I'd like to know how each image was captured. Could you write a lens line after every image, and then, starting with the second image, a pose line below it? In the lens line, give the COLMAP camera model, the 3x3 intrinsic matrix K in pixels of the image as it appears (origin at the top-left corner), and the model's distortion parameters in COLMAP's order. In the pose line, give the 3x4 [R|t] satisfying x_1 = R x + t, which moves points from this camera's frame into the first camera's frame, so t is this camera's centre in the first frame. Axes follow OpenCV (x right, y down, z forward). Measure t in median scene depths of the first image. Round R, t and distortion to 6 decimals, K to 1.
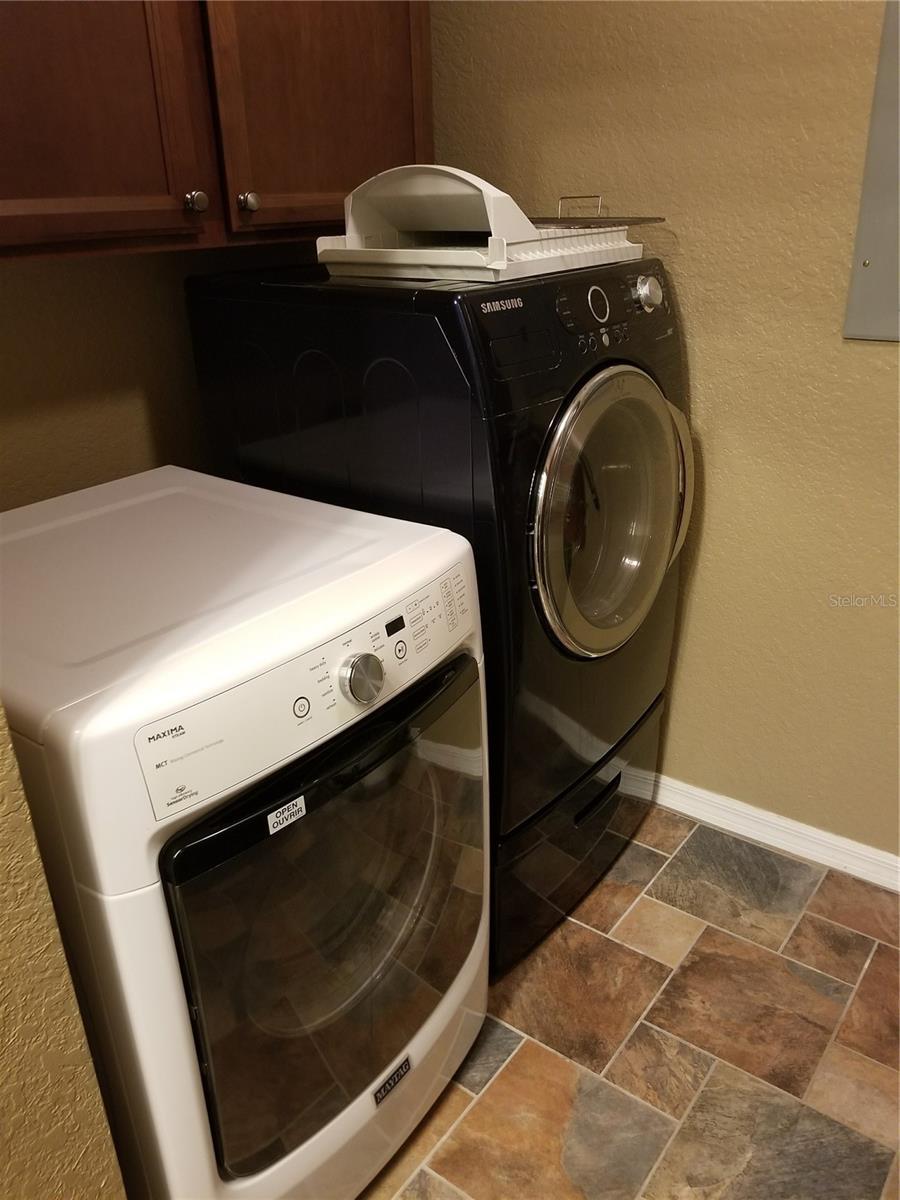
lens RADIAL K [[948.3, 0, 450.0], [0, 948.3, 600.0], [0, 0, 1]] dist [0.079079, -0.125706]
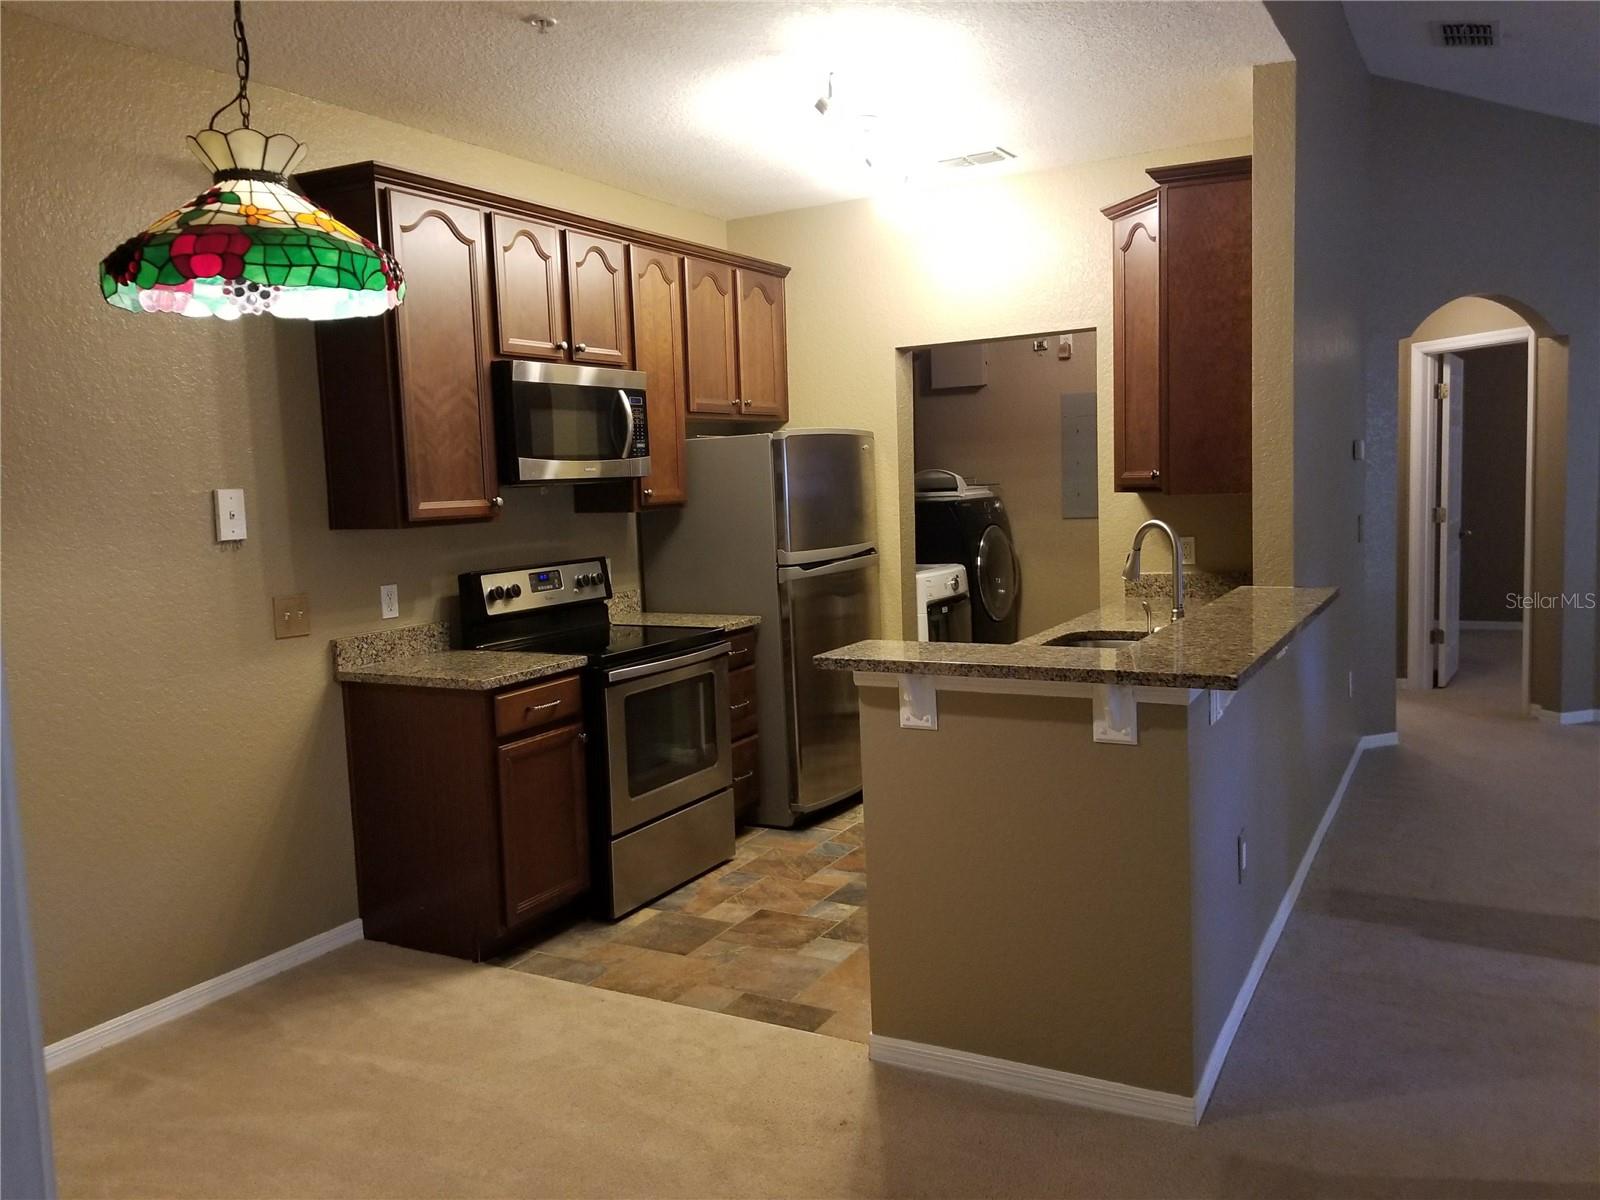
lens RADIAL K [[1270.4, 0, 771.3], [0, 1270.4, 604.3], [0, 0, 1]] dist [0.087032, -0.137613]
pose [[0.991669, -0.014389, 0.128005, -1.226189], [0.051967, 0.953973, -0.295354, 1.354081], [-0.117864, 0.299546, 0.946774, -3.176776]]
